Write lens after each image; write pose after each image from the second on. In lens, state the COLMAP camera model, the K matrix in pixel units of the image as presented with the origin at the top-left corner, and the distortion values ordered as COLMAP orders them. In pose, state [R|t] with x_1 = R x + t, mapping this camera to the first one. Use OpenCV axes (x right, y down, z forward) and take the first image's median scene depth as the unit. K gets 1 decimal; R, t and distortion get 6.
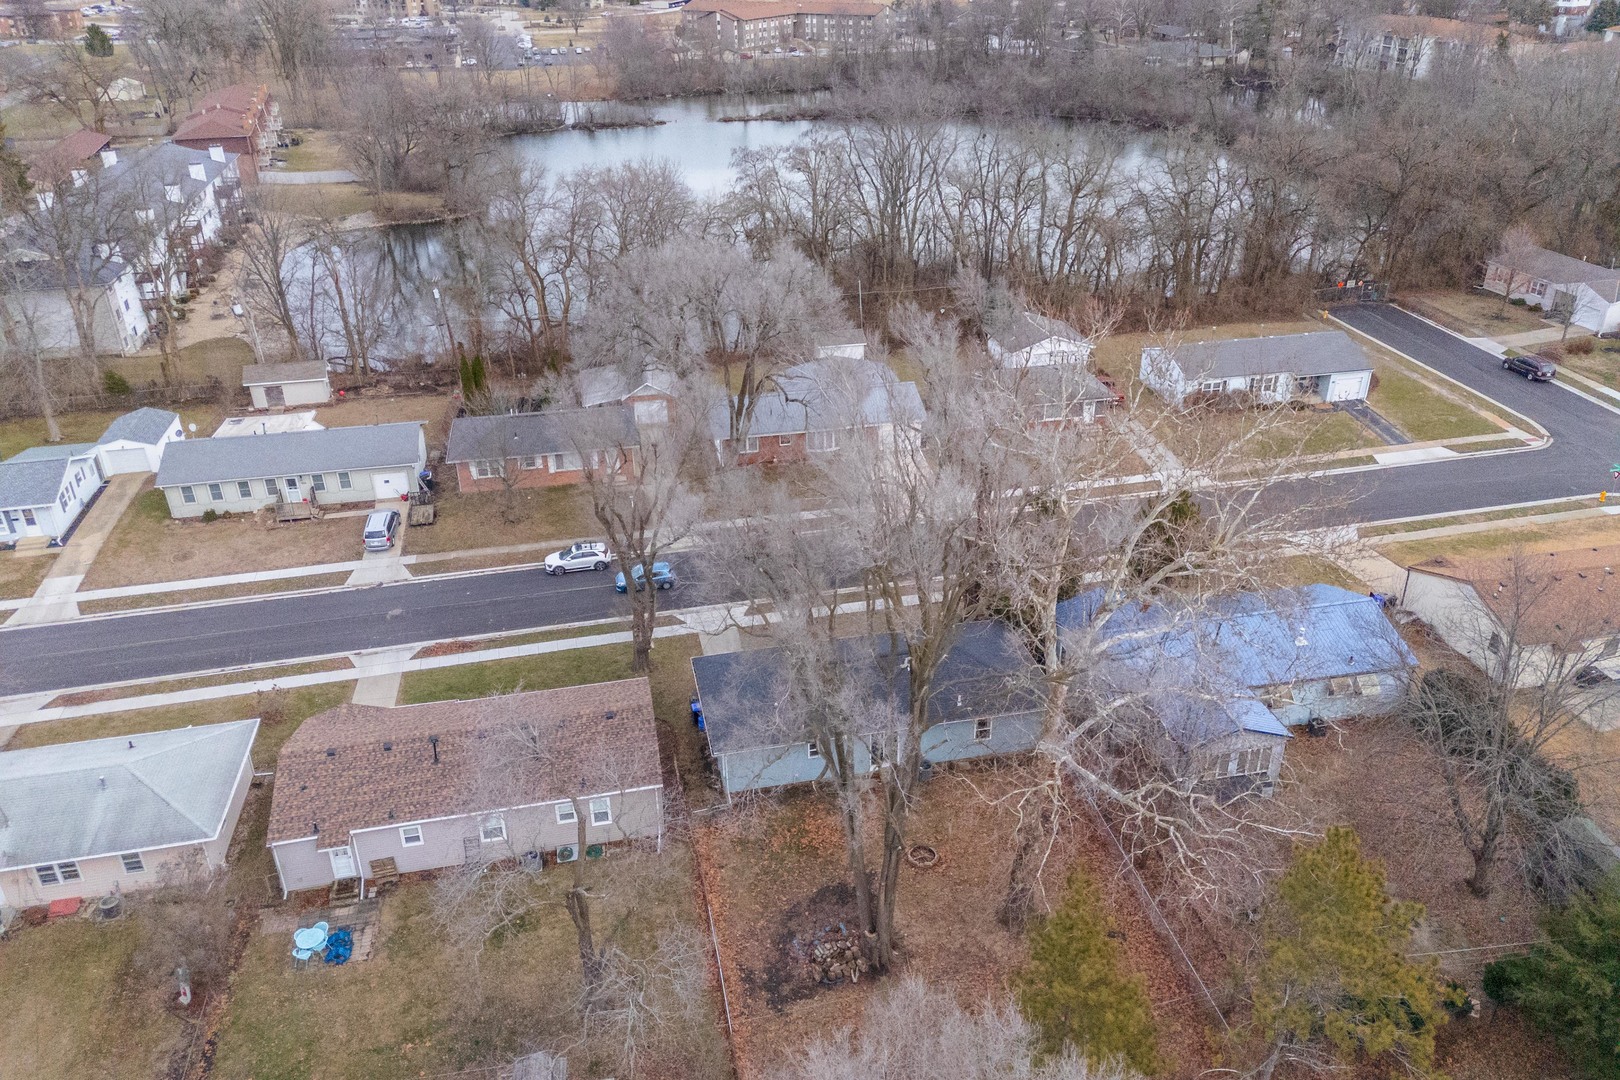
lens RADIAL K [[1186.2, 0, 809.9], [0, 1186.2, 536.5], [0, 0, 1]] dist [0.078266, -0.064479]
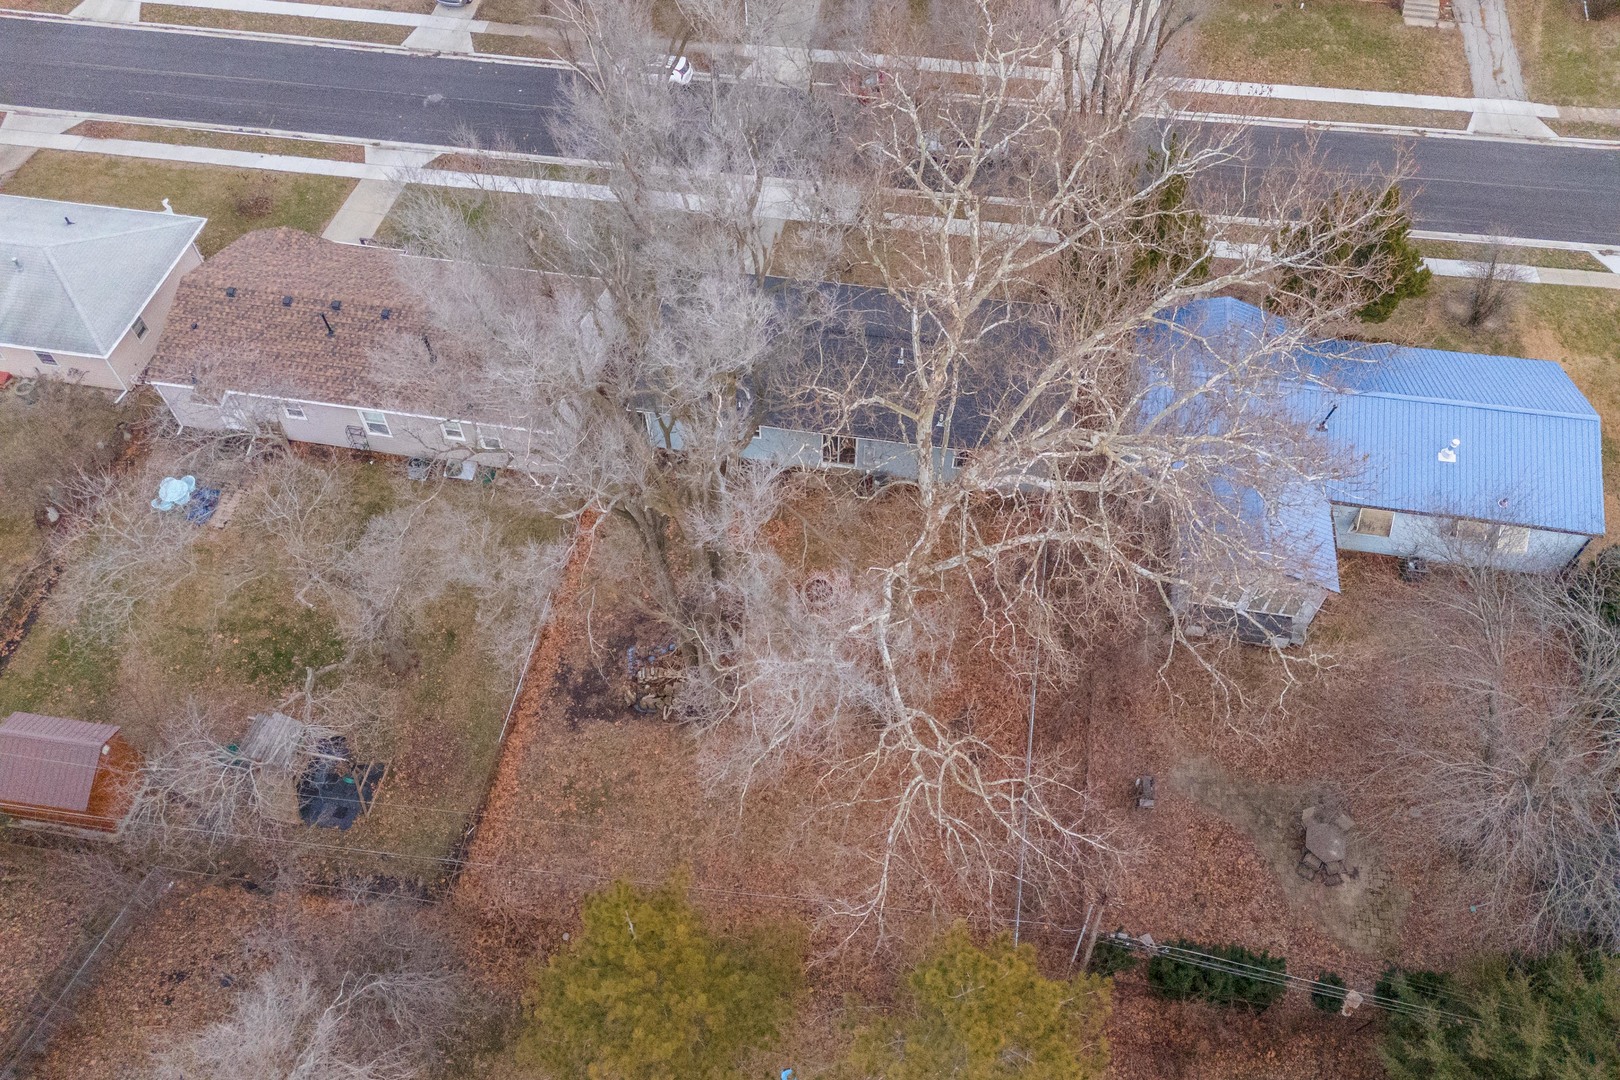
lens RADIAL K [[1186.2, 0, 809.9], [0, 1186.2, 536.5], [0, 0, 1]] dist [0.078266, -0.064479]
pose [[0.935371, 0.294851, -0.195305, 0.216807], [-0.176166, 0.867277, 0.465614, -0.144473], [0.306670, -0.401116, 0.863168, 0.251611]]
